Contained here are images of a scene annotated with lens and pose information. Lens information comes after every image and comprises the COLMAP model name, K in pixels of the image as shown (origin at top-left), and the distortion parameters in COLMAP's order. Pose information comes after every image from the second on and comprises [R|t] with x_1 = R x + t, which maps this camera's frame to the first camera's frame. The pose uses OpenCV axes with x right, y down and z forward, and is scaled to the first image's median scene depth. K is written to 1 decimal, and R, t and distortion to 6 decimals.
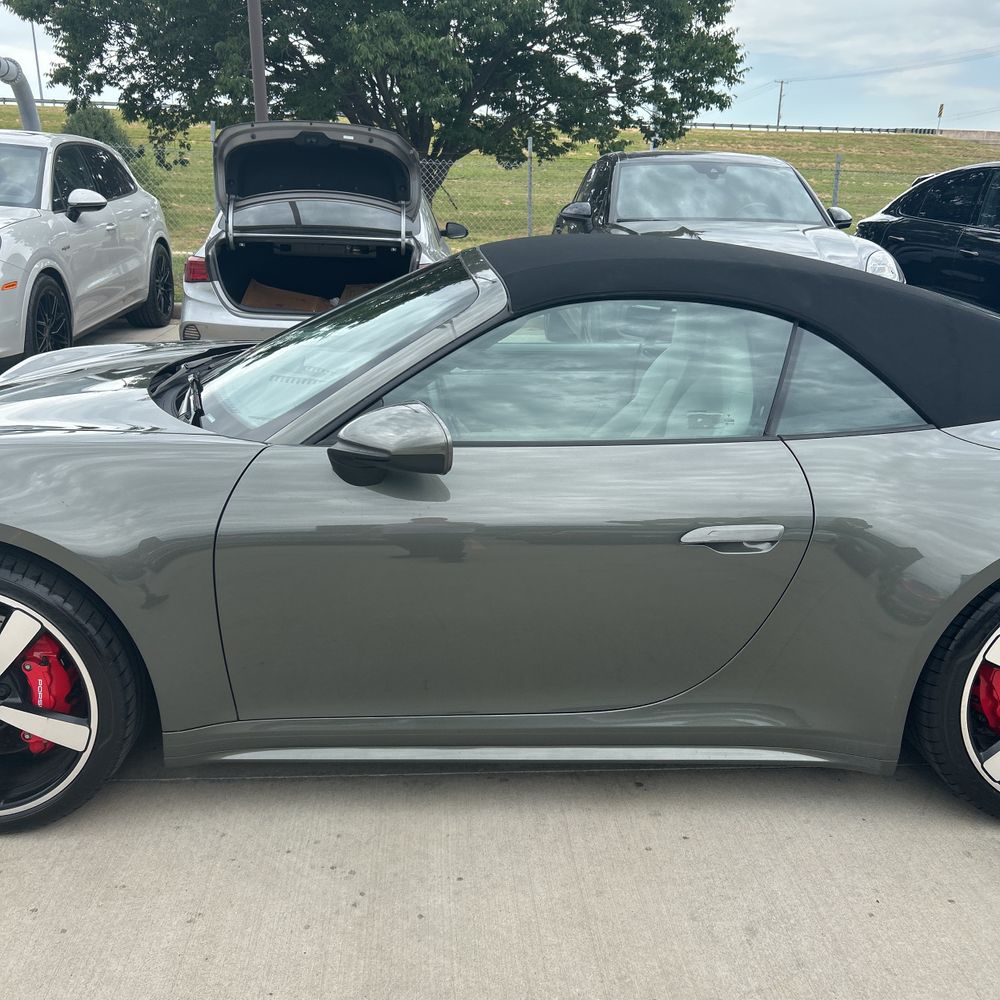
lens RADIAL K [[1008.9, 0, 506.5], [0, 1008.9, 508.1], [0, 0, 1]] dist [0.018661, 0.000000]
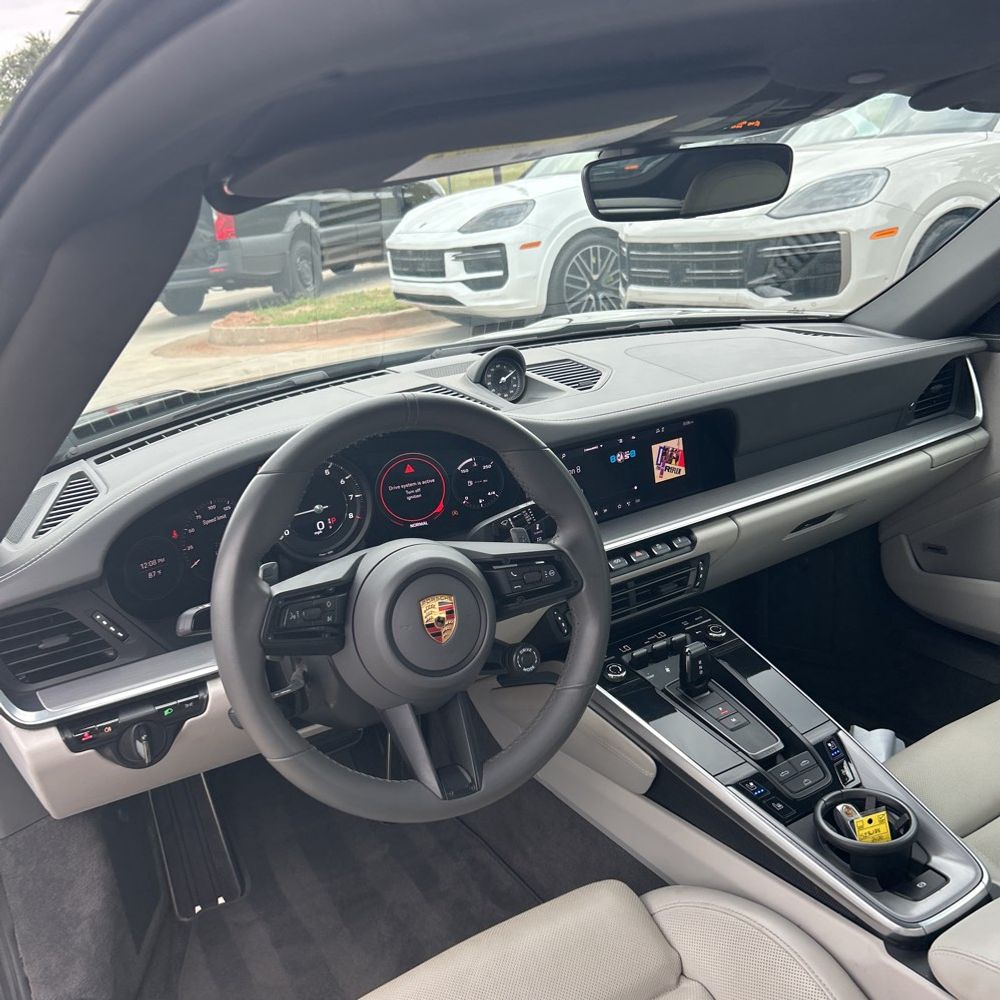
lens RADIAL K [[1008.9, 0, 509.0], [0, 1008.9, 493.3], [0, 0, 1]] dist [0.018661, 0.000000]
pose [[0.462581, 0.179985, -0.868115, 0.085128], [-0.159090, 0.980134, 0.118437, -0.055878], [0.872186, 0.083322, 0.482026, 0.314576]]
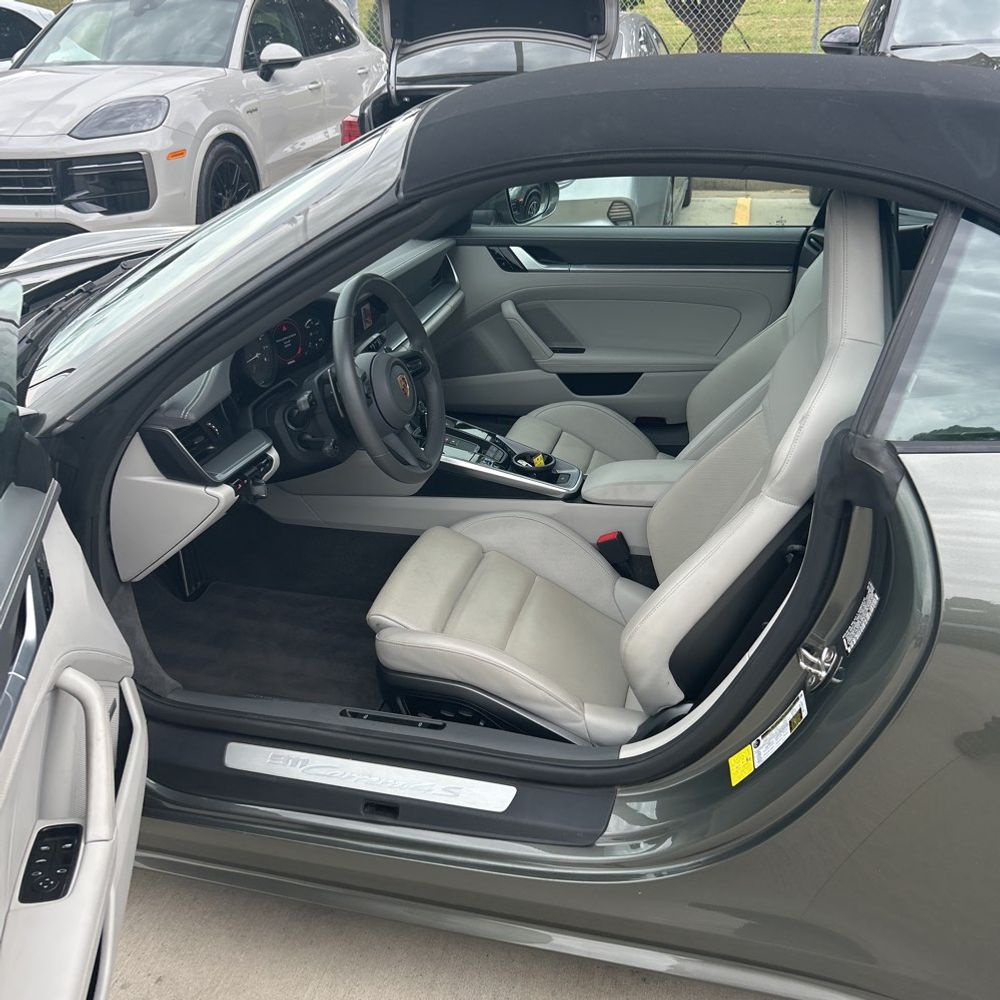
lens RADIAL K [[1008.9, 0, 503.2], [0, 1008.9, 495.4], [0, 0, 1]] dist [0.018661, 0.000000]
pose [[0.954157, 0.077533, -0.289089, 0.076023], [-0.042962, 0.991342, 0.124077, -0.032281], [0.296207, -0.105969, 0.949227, 0.148647]]
